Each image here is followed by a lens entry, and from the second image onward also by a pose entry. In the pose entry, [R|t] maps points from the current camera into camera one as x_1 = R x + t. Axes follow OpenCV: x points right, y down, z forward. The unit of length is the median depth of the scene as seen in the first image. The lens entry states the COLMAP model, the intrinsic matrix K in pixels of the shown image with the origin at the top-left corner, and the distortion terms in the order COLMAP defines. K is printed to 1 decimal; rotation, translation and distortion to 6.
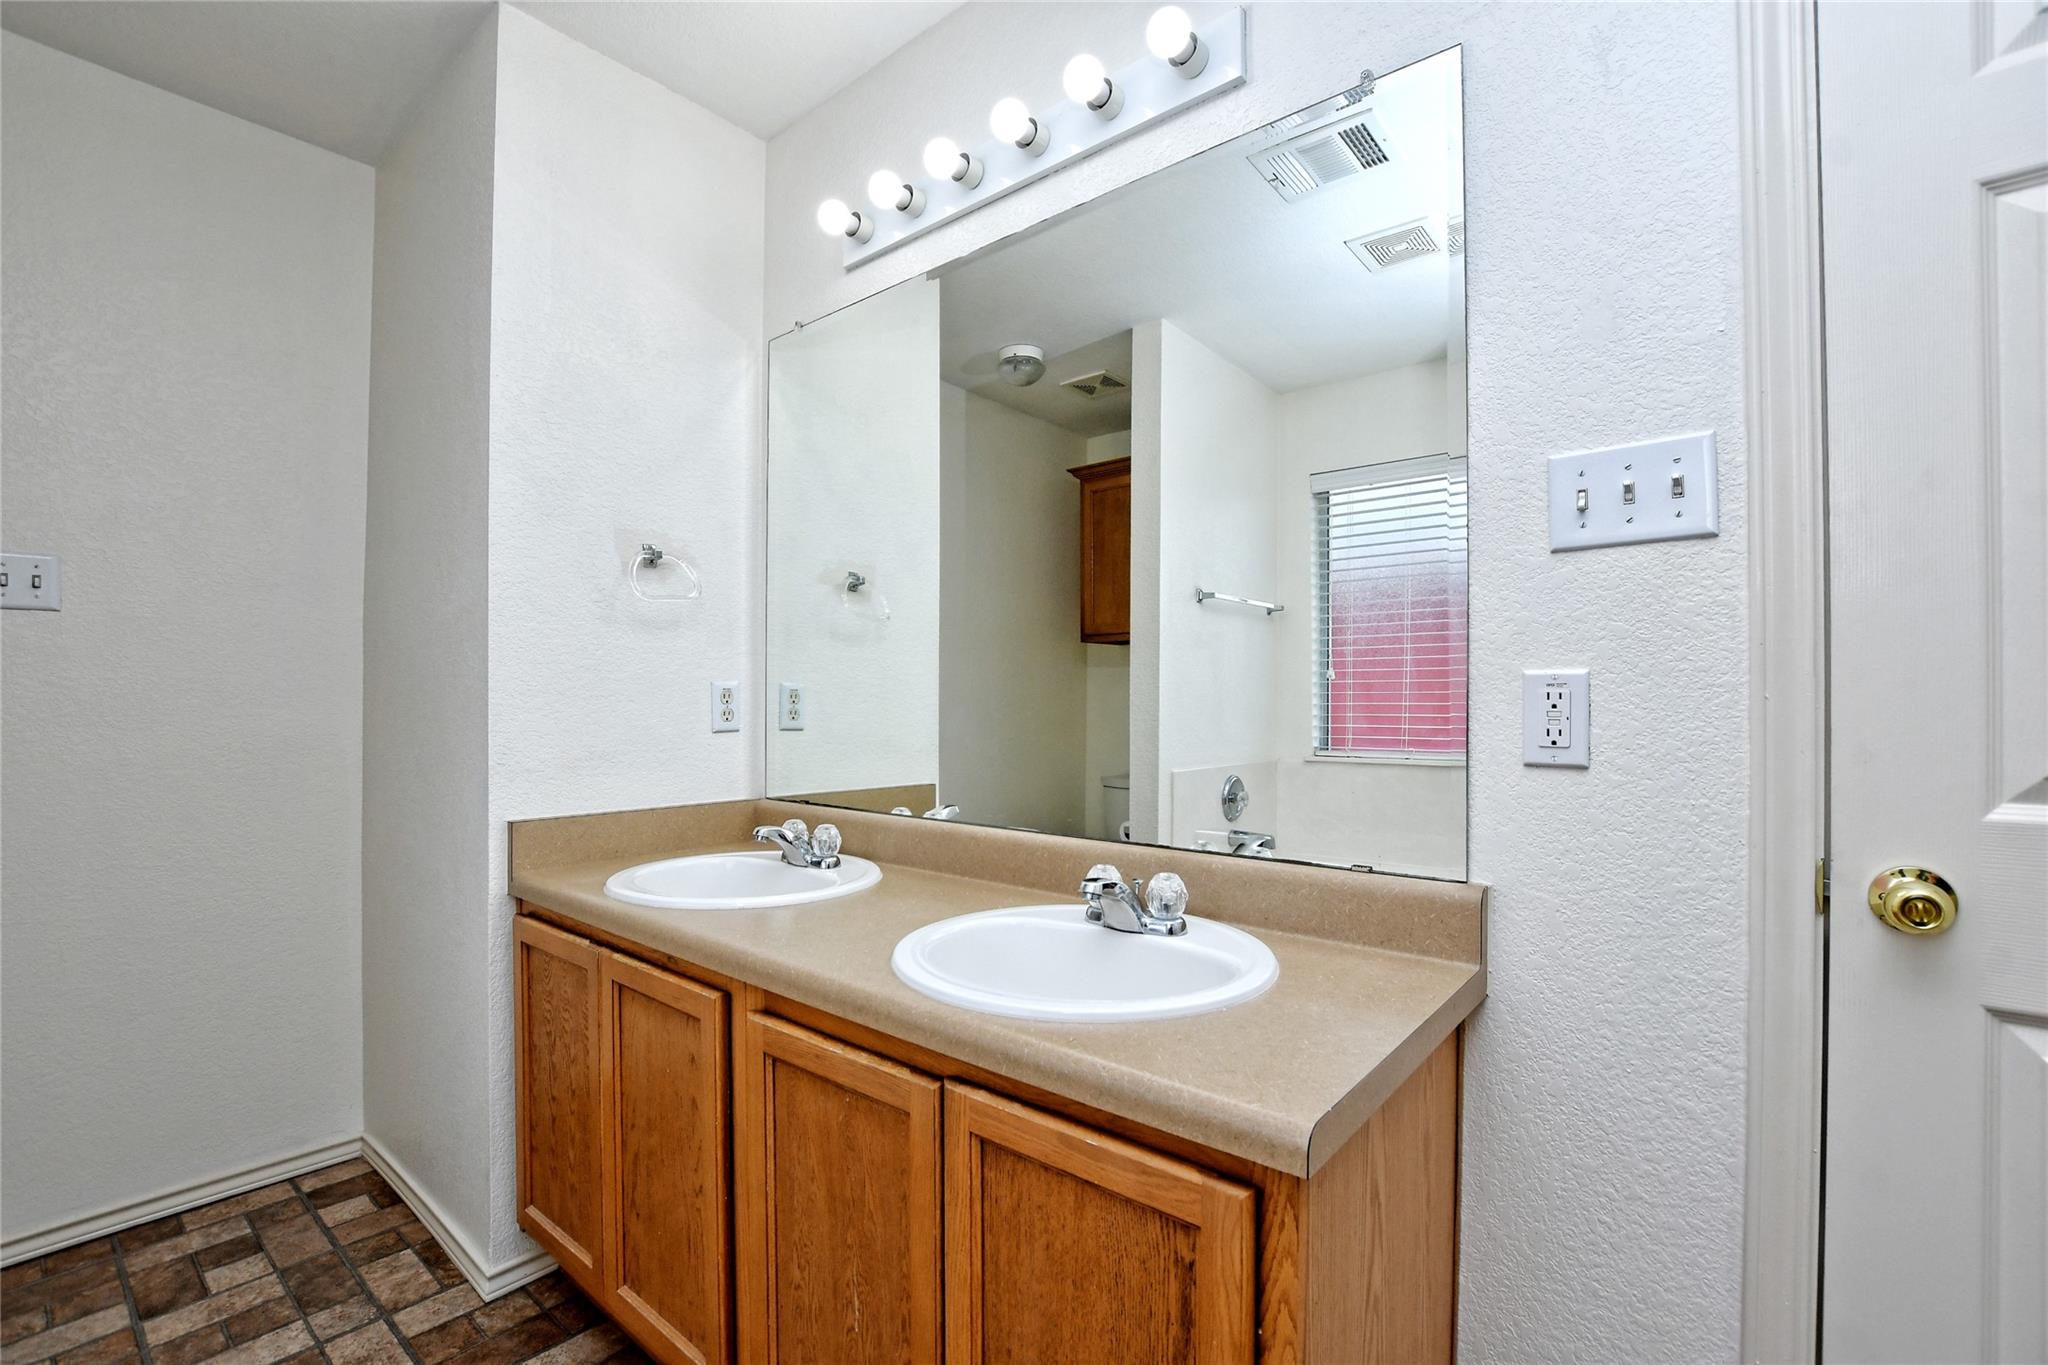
lens RADIAL K [[916.1, 0, 1011.5], [0, 916.1, 698.0], [0, 0, 1]] dist [-0.028336, 0.007714]
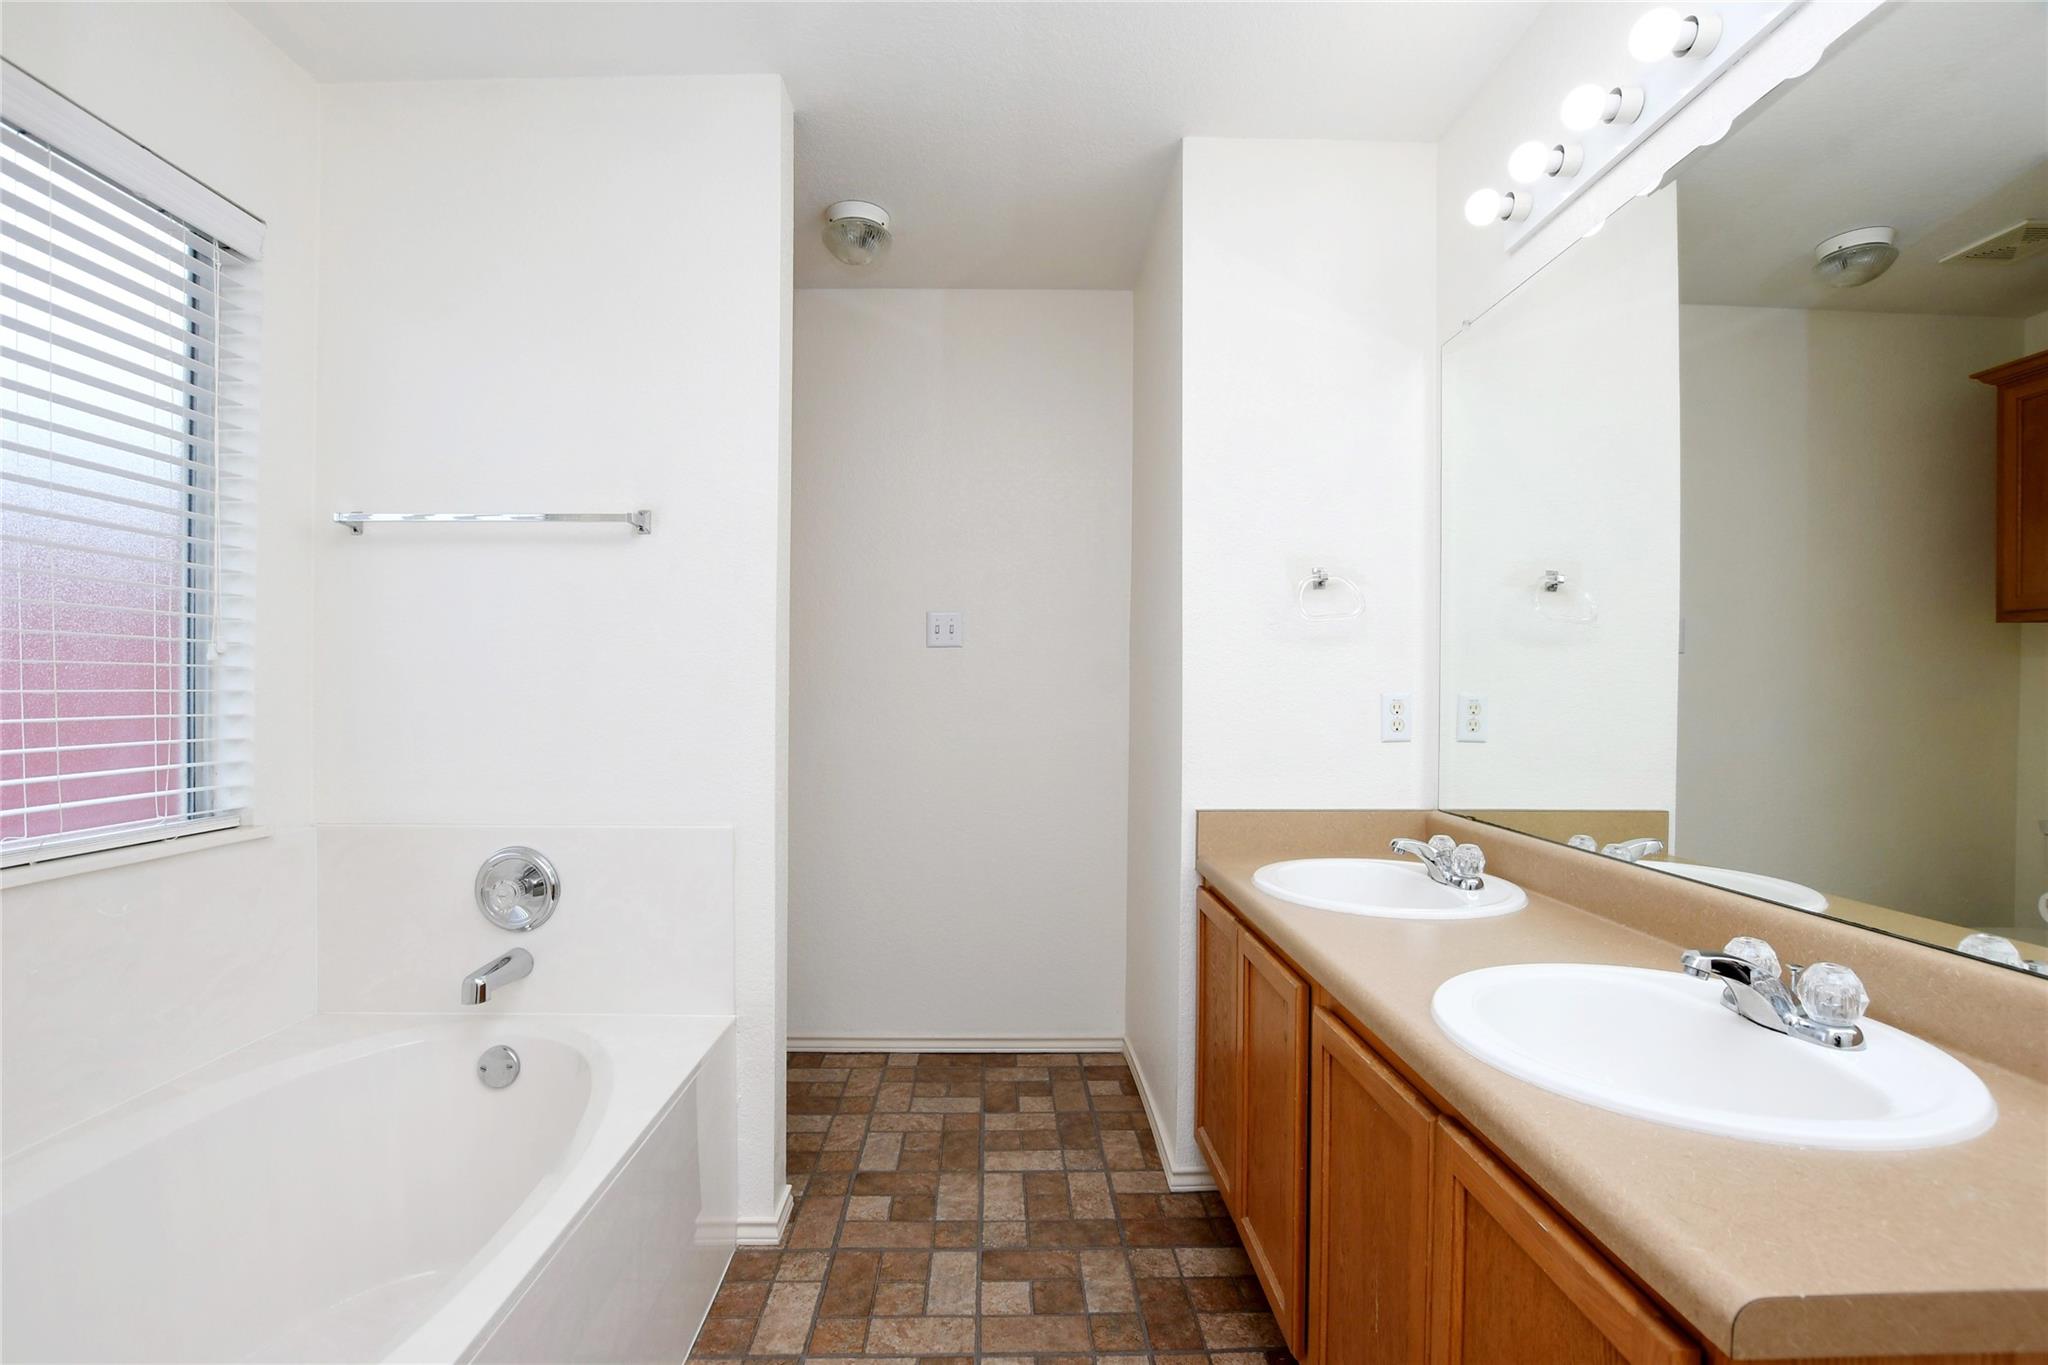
lens RADIAL K [[916.1, 0, 1011.5], [0, 916.1, 698.0], [0, 0, 1]] dist [-0.028336, 0.007714]
pose [[0.666094, 0.007566, -0.745829, 0.197750], [0.000150, 0.999947, 0.010277, -0.026977], [0.745868, -0.006958, 0.666058, -0.002172]]
